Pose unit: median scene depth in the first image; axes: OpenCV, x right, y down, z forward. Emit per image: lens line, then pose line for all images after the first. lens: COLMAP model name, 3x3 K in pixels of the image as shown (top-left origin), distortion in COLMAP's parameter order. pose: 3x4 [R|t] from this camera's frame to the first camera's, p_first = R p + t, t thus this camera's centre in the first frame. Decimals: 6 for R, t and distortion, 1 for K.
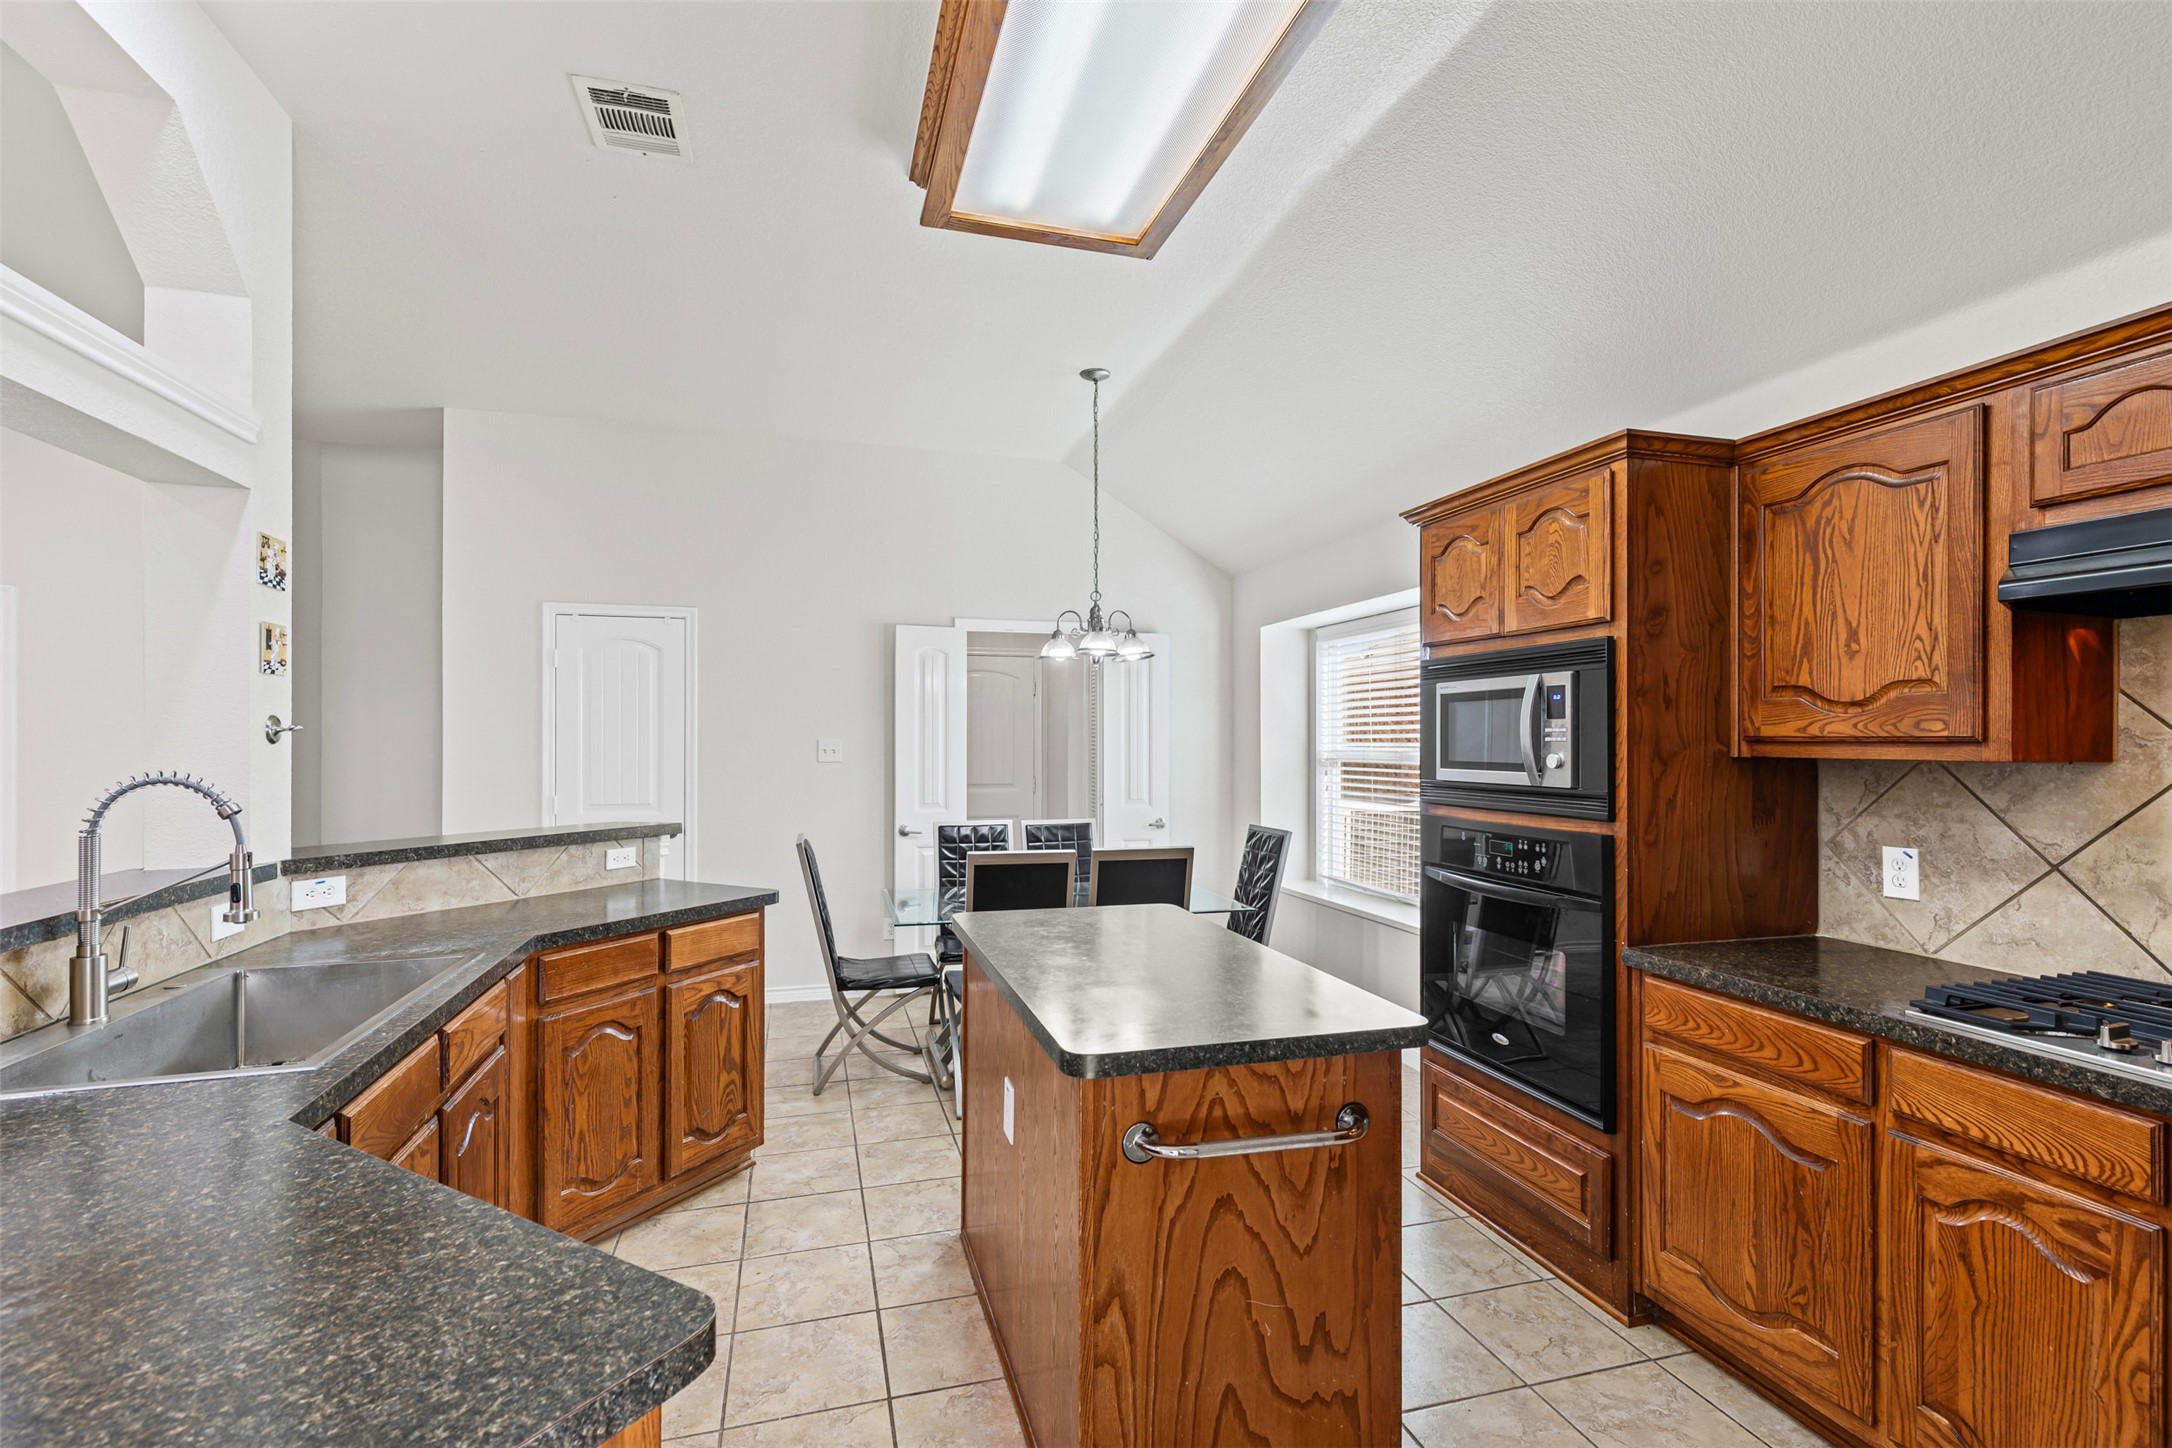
lens RADIAL K [[976.4, 0, 1085.9], [0, 976.4, 738.8], [0, 0, 1]] dist [0.003457, 0.000459]
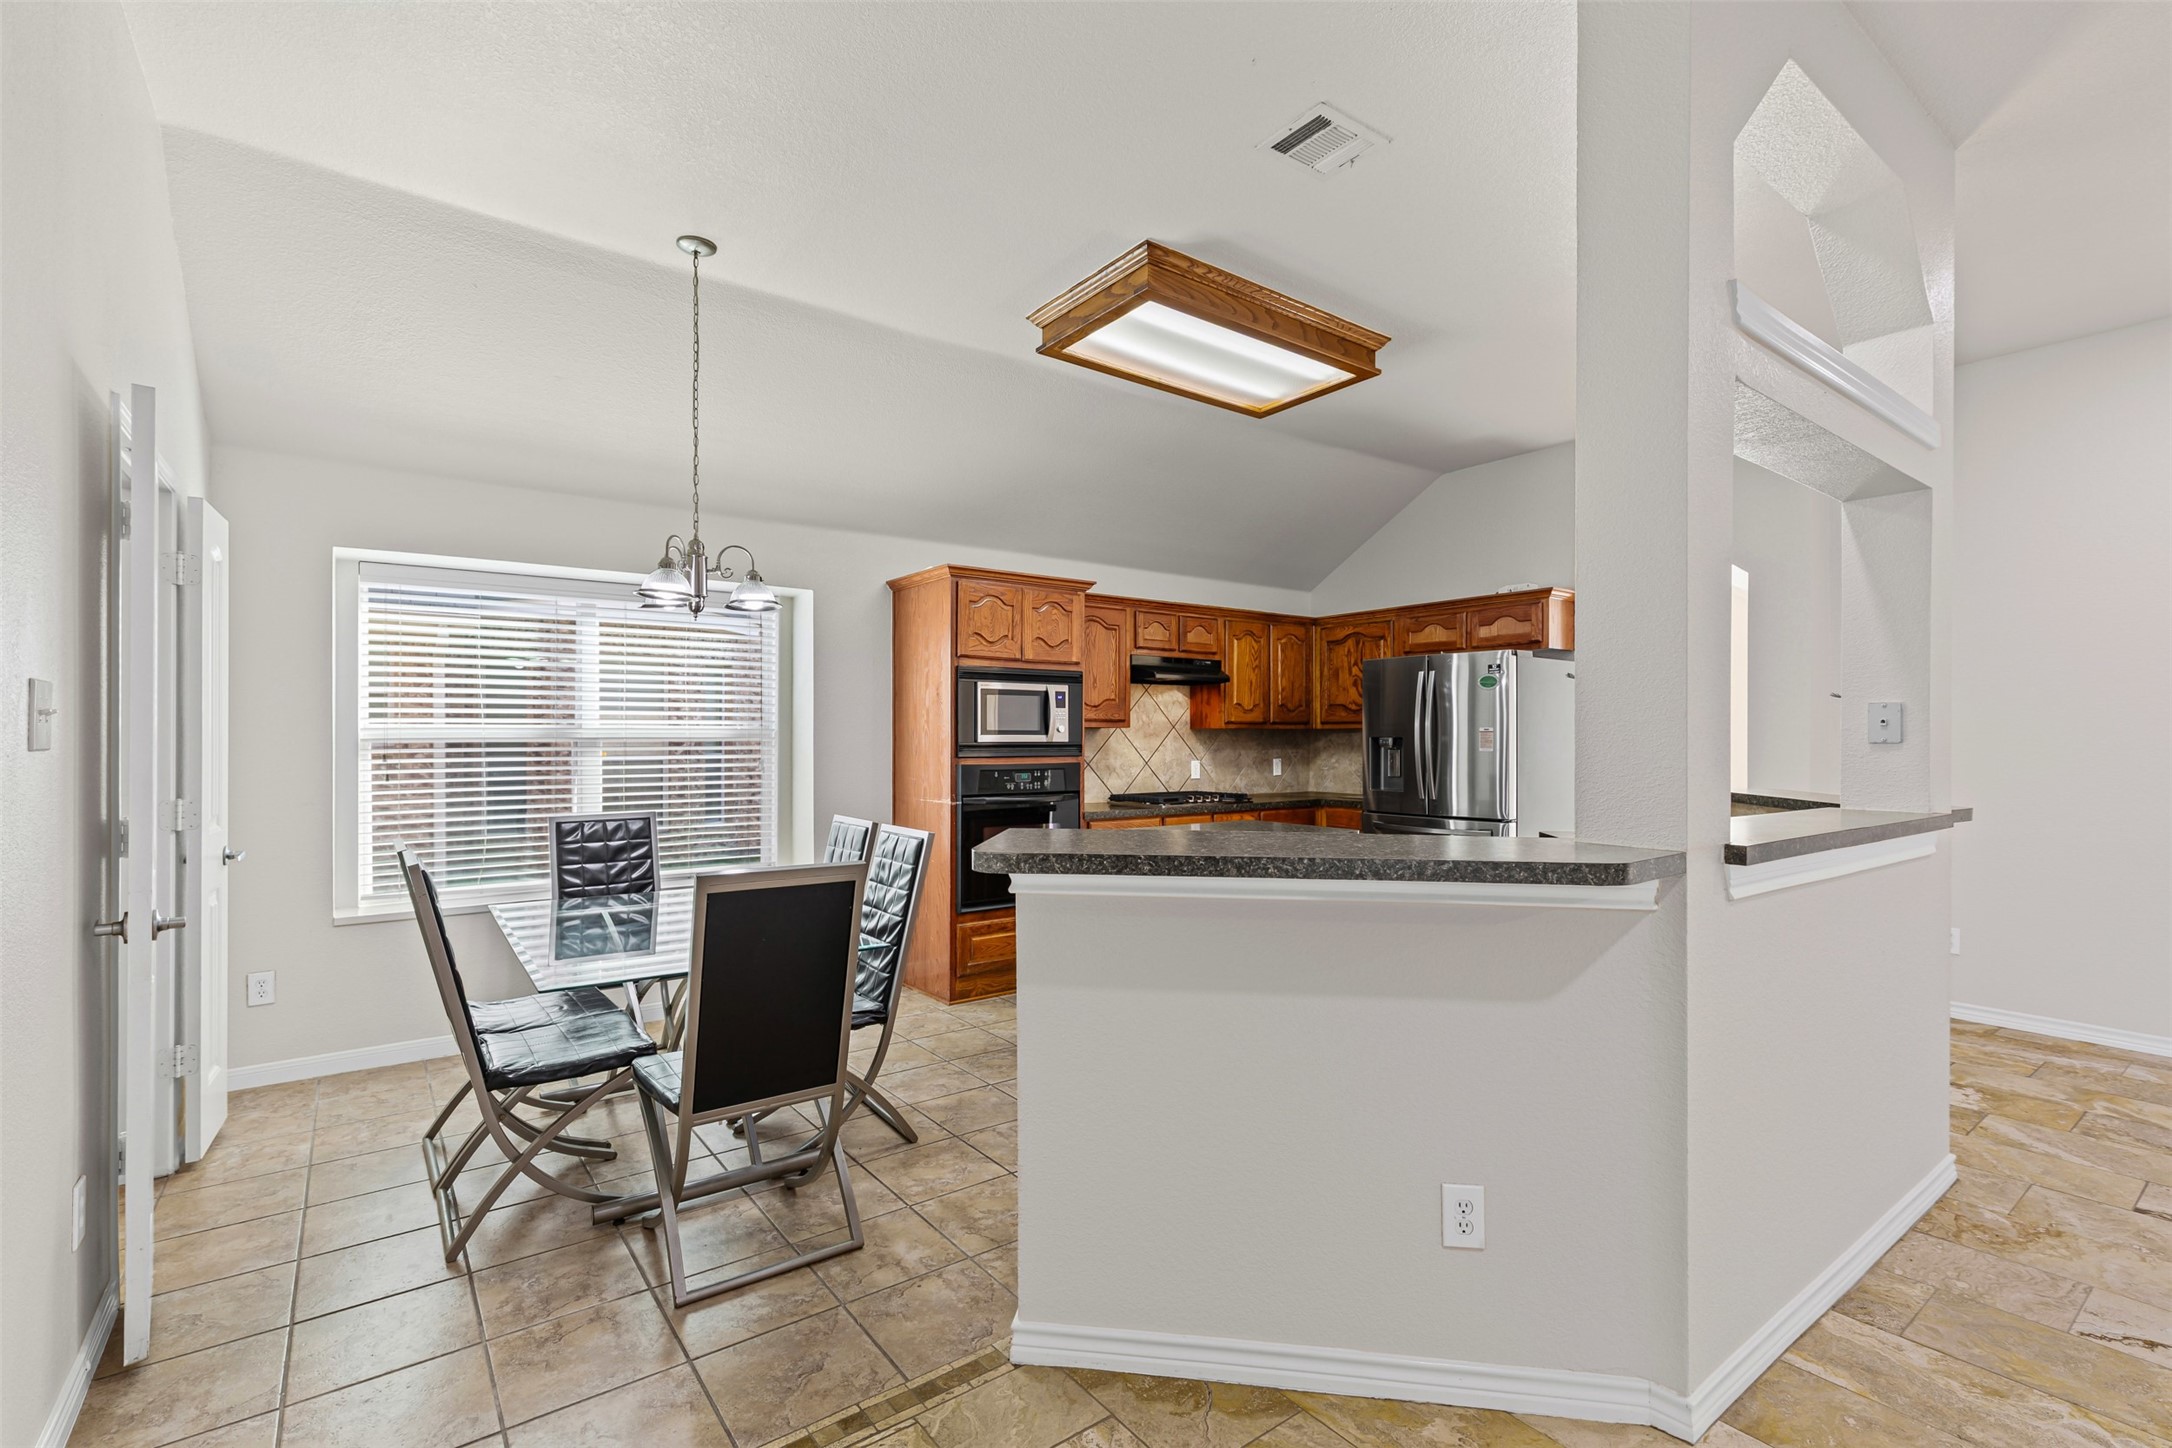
lens RADIAL K [[976.4, 0, 1085.9], [0, 976.4, 738.8], [0, 0, 1]] dist [0.003457, 0.000459]
pose [[-0.359846, -0.002361, 0.933009, -1.327924], [-0.001592, 0.999997, 0.001916, 0.036788], [-0.933010, -0.000796, -0.359848, 1.564760]]
